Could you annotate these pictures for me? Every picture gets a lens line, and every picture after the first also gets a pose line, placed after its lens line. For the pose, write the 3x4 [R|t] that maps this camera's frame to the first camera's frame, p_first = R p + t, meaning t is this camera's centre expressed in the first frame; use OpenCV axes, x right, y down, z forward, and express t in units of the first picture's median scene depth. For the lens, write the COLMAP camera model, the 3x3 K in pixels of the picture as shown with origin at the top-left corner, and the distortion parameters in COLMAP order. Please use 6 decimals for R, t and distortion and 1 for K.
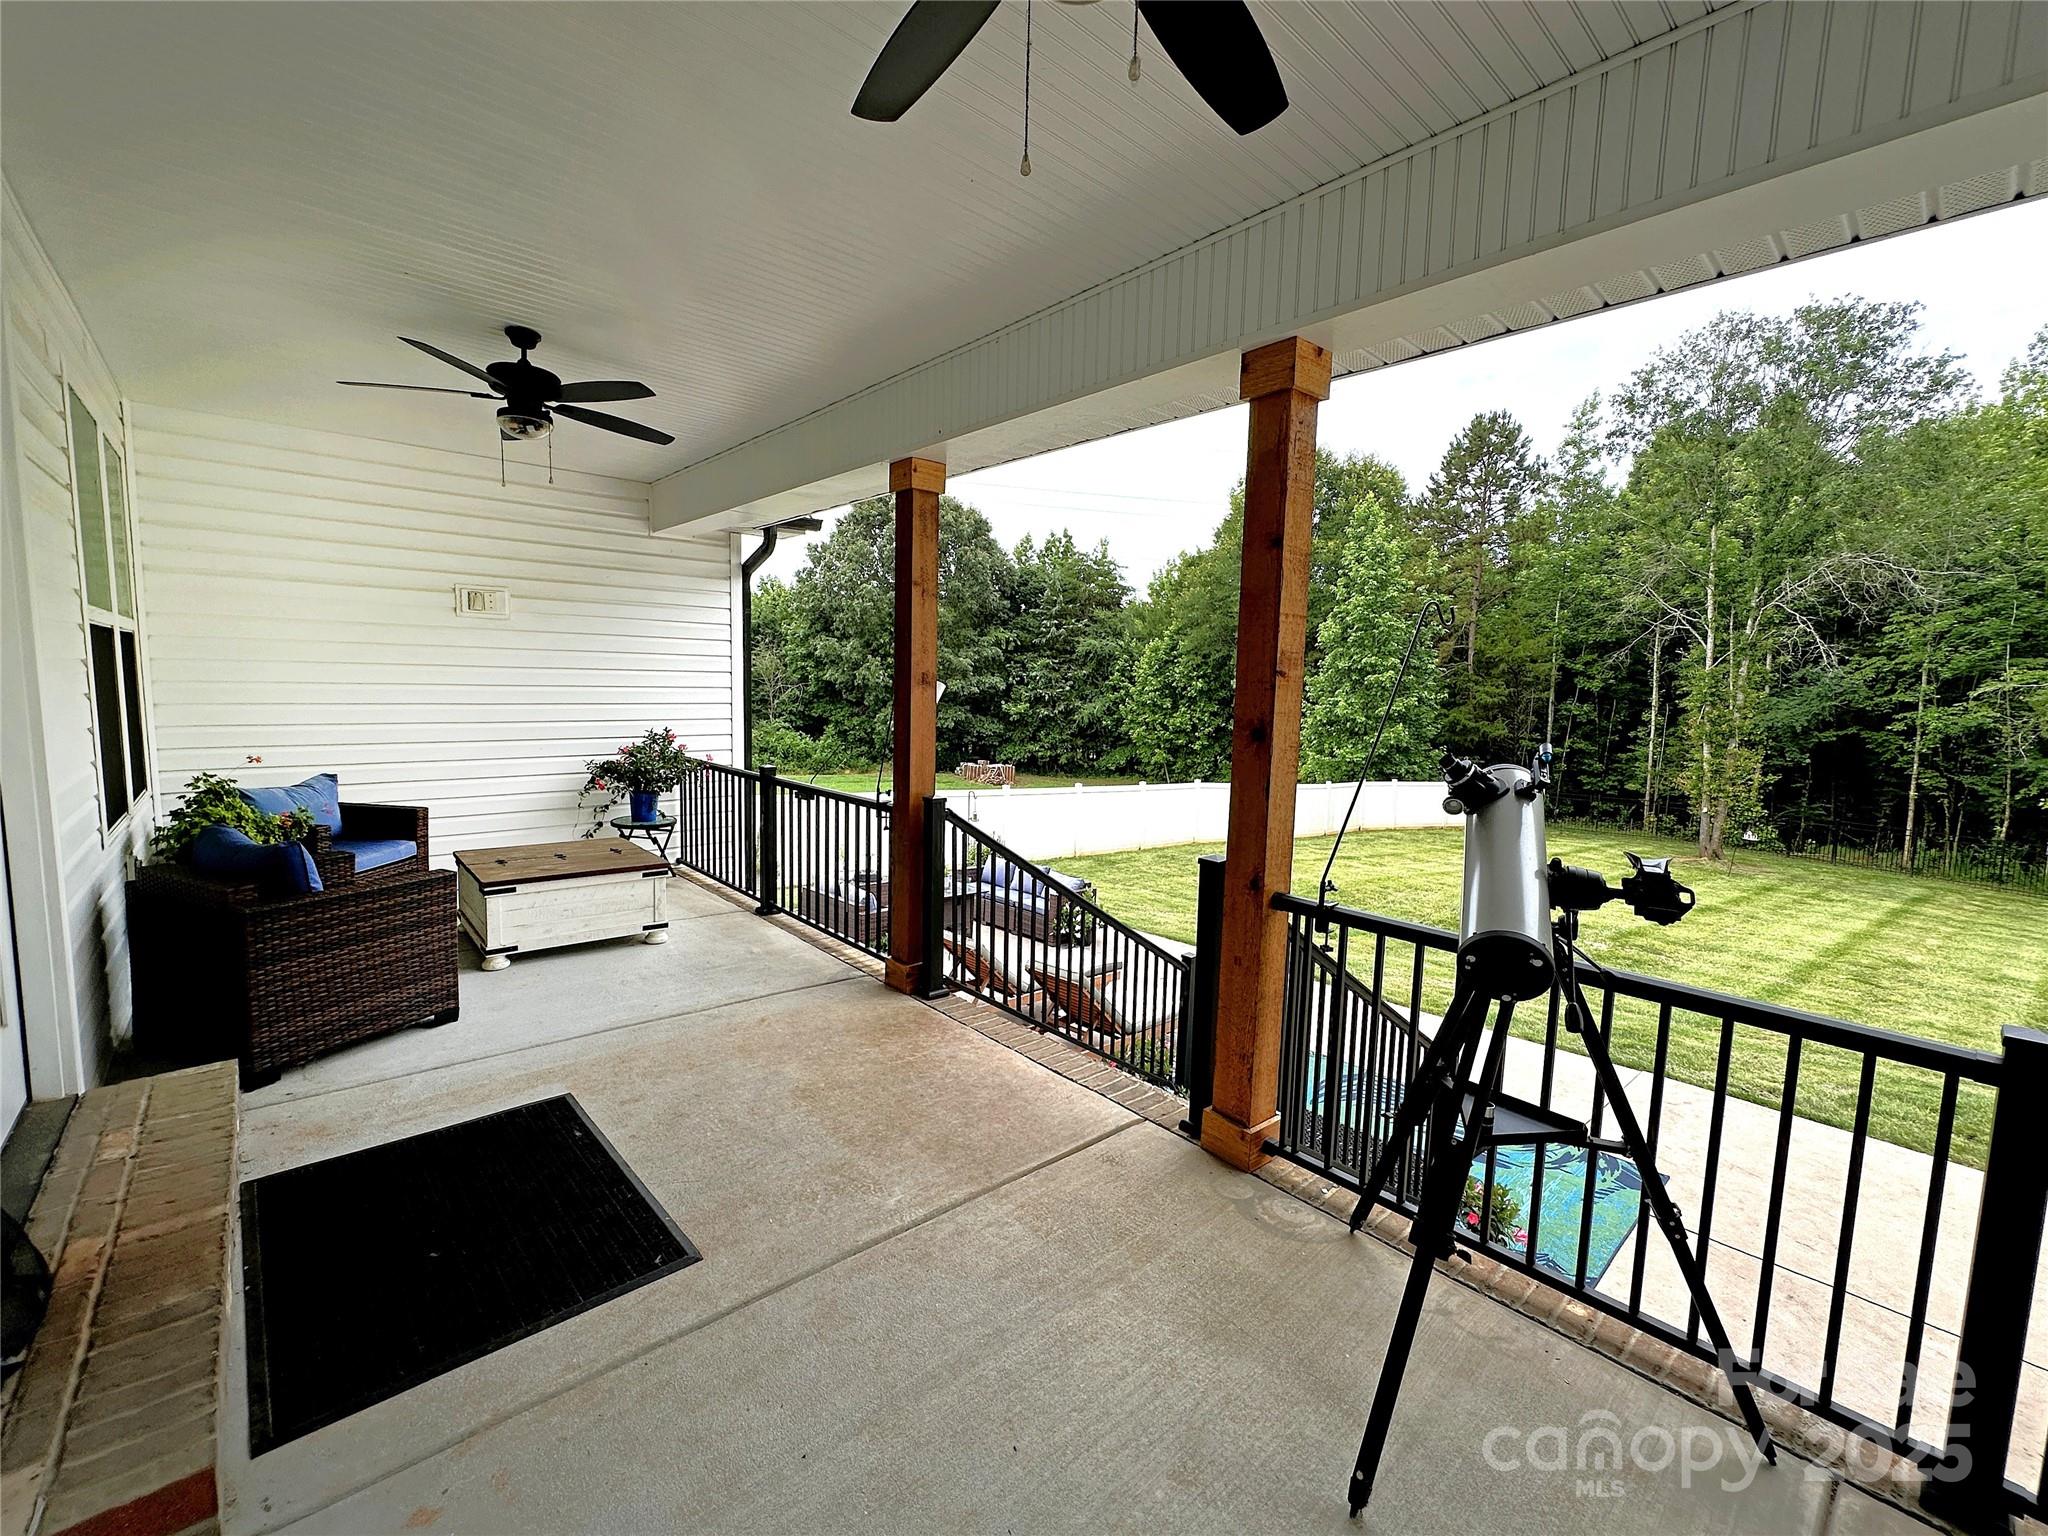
lens RADIAL K [[834.1, 0, 1056.9], [0, 834.1, 793.3], [0, 0, 1]] dist [-0.000062, 0.000108]
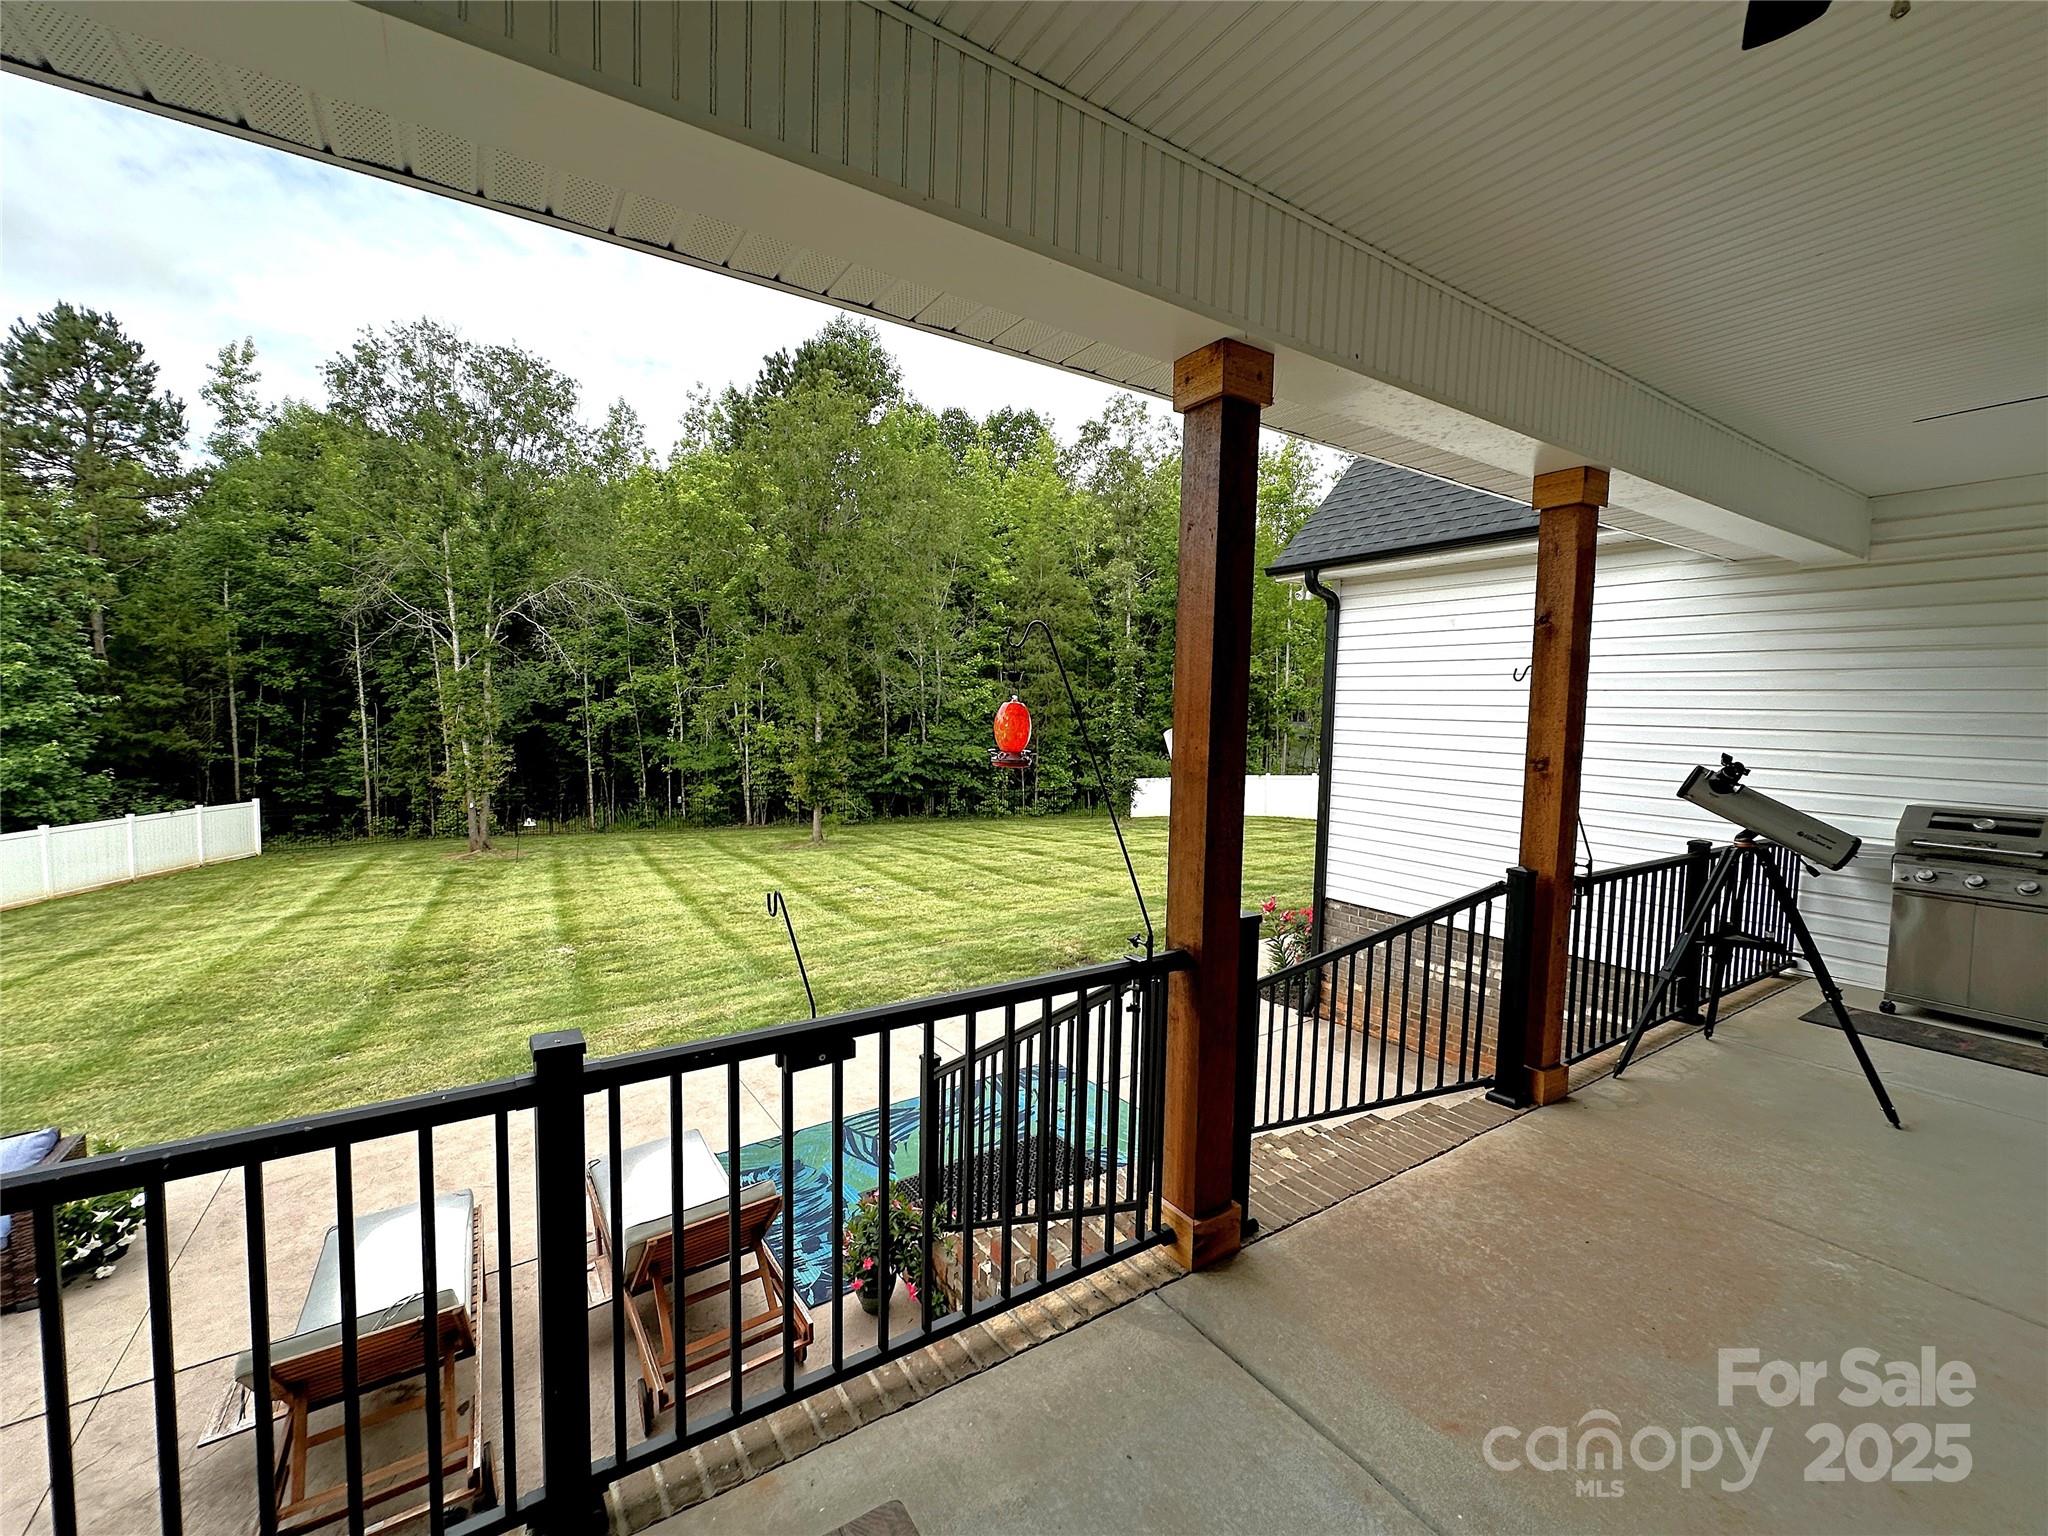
lens RADIAL K [[842.6, 0, 986.7], [0, 842.6, 792.8], [0, 0, 1]] dist [-0.000998, 0.000199]
pose [[0.201230, -0.123094, 0.971779, -0.083572], [0.118583, 0.987838, 0.100573, -0.018408], [-0.972340, 0.094999, 0.213379, 0.111235]]
